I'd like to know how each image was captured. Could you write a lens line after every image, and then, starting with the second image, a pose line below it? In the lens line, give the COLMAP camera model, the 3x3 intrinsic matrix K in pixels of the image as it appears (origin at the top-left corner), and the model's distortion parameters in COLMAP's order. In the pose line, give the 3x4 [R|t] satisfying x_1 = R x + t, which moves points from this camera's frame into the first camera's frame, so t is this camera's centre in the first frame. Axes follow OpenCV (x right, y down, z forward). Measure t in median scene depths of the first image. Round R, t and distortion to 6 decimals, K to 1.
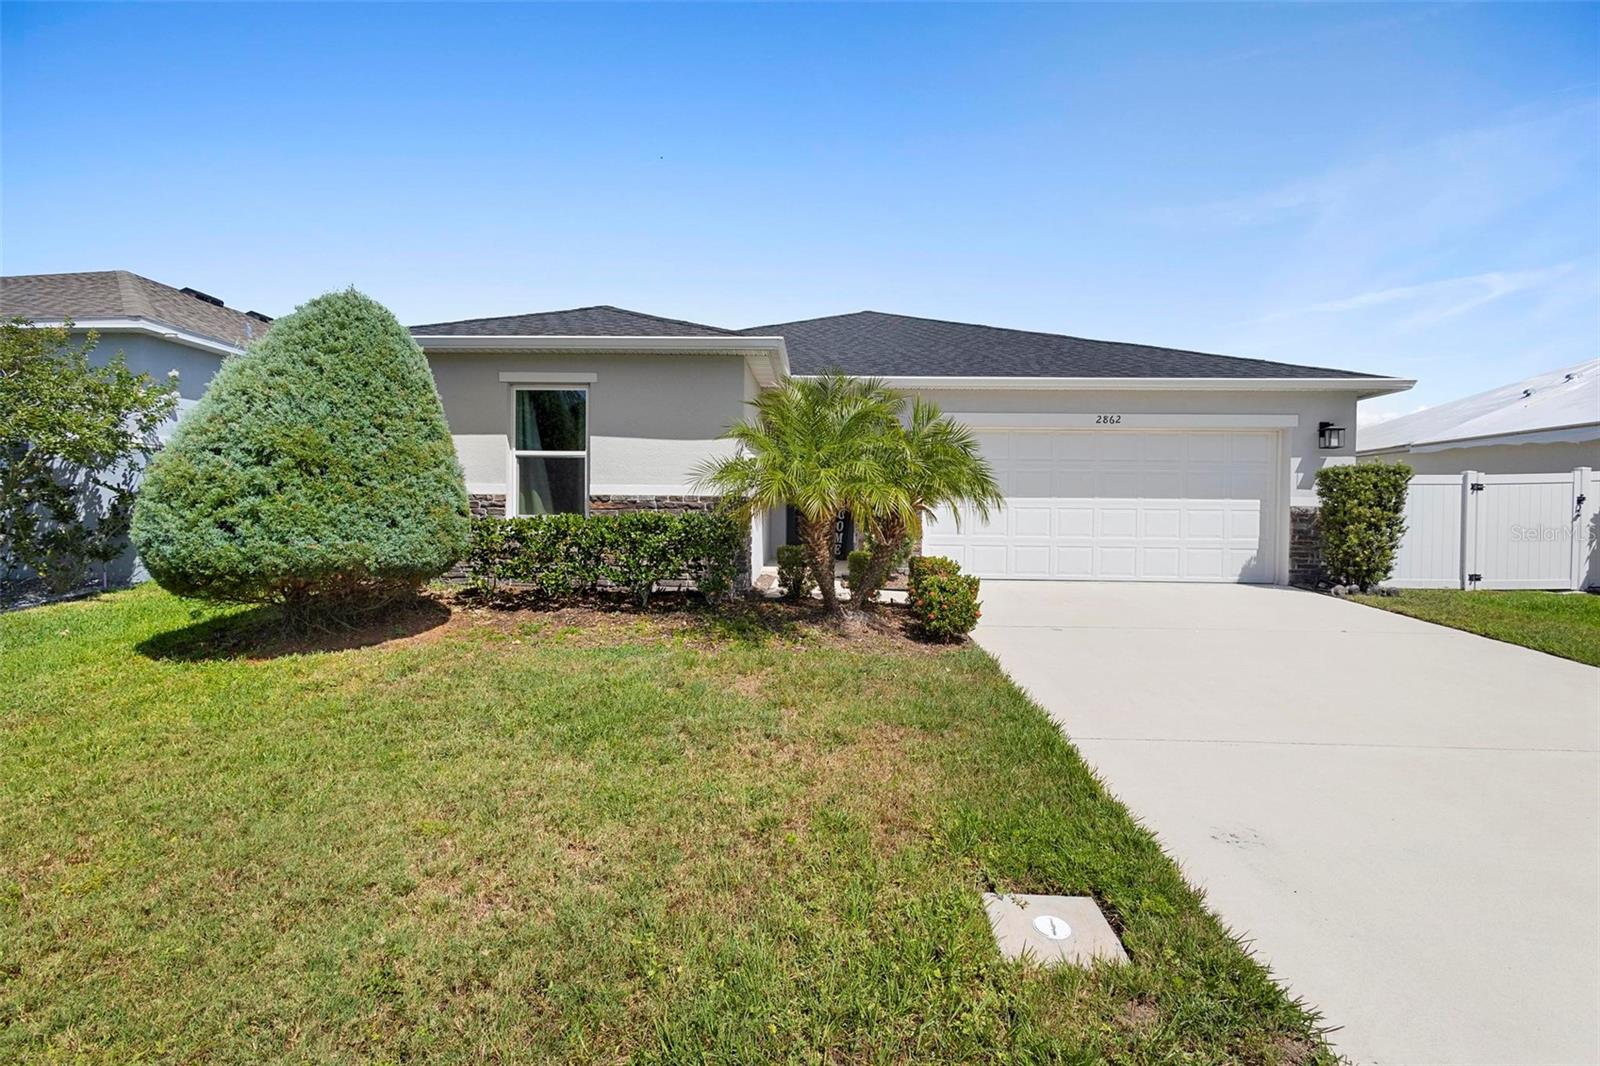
lens RADIAL K [[745.3, 0, 799.1], [0, 745.3, 510.9], [0, 0, 1]] dist [0.006562, -0.000941]
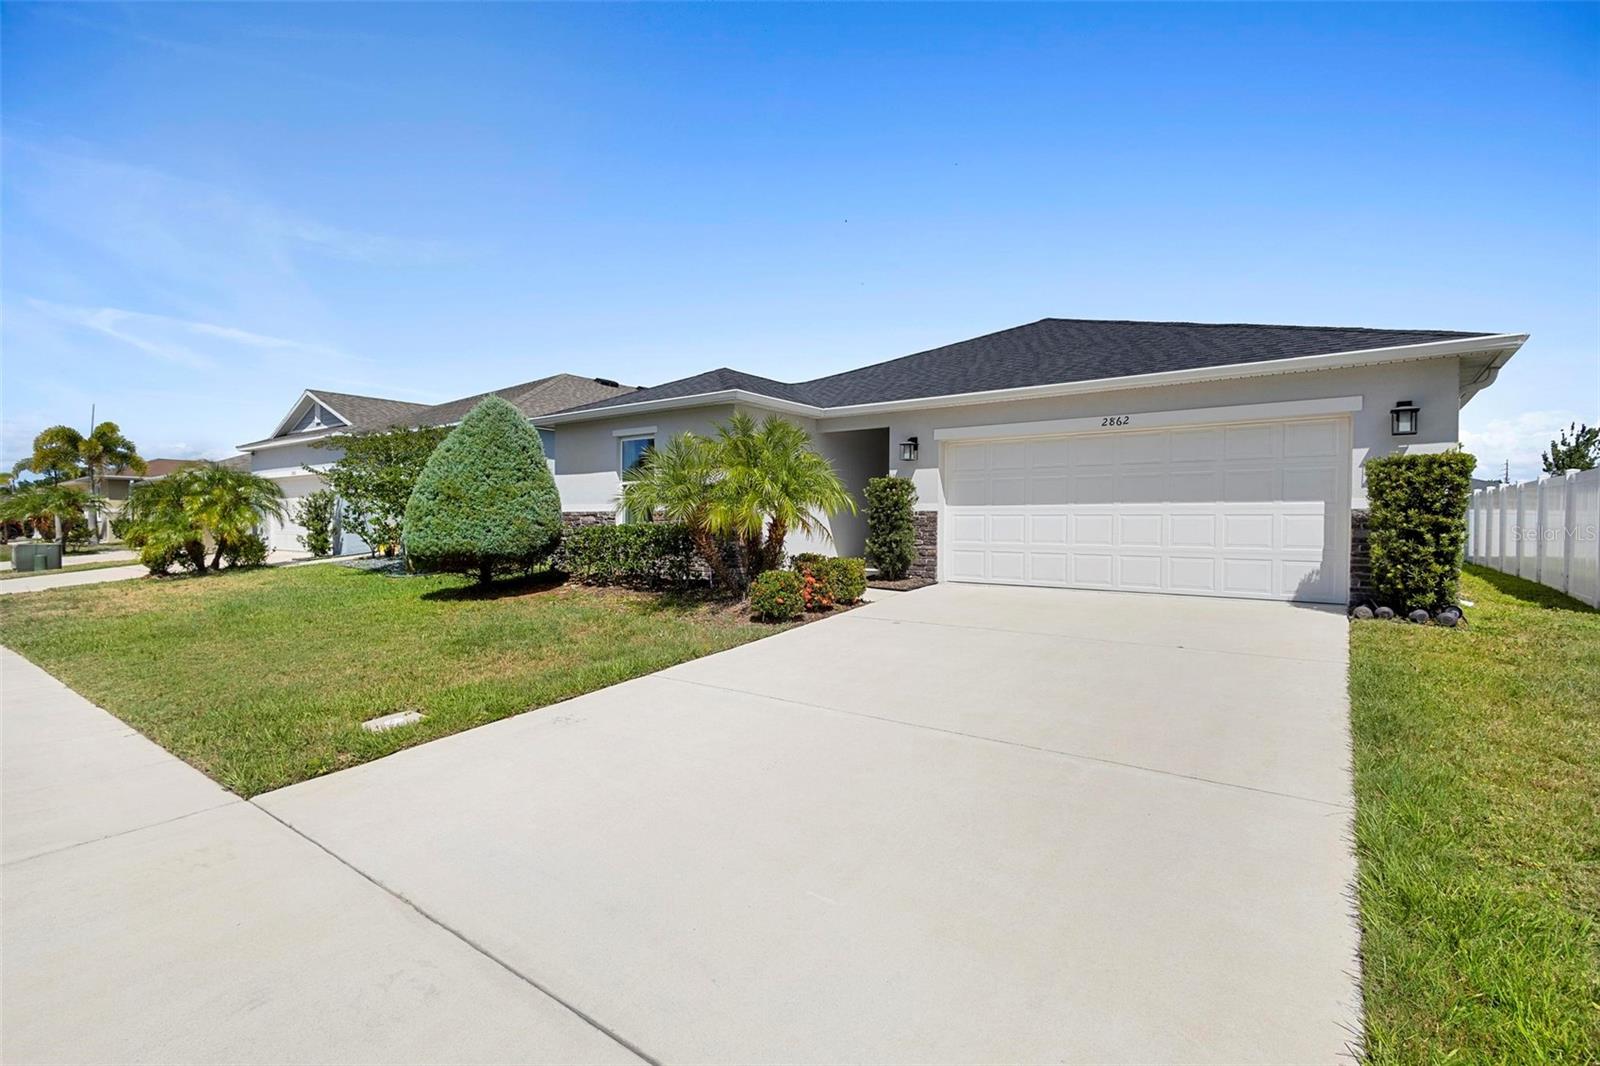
lens RADIAL K [[745.3, 0, 799.1], [0, 745.3, 510.9], [0, 0, 1]] dist [0.006562, -0.000941]
pose [[0.813980, -0.015658, -0.580682, 0.661658], [0.008740, 0.999854, -0.014710, 0.002482], [0.580828, 0.006899, 0.813997, -0.009299]]
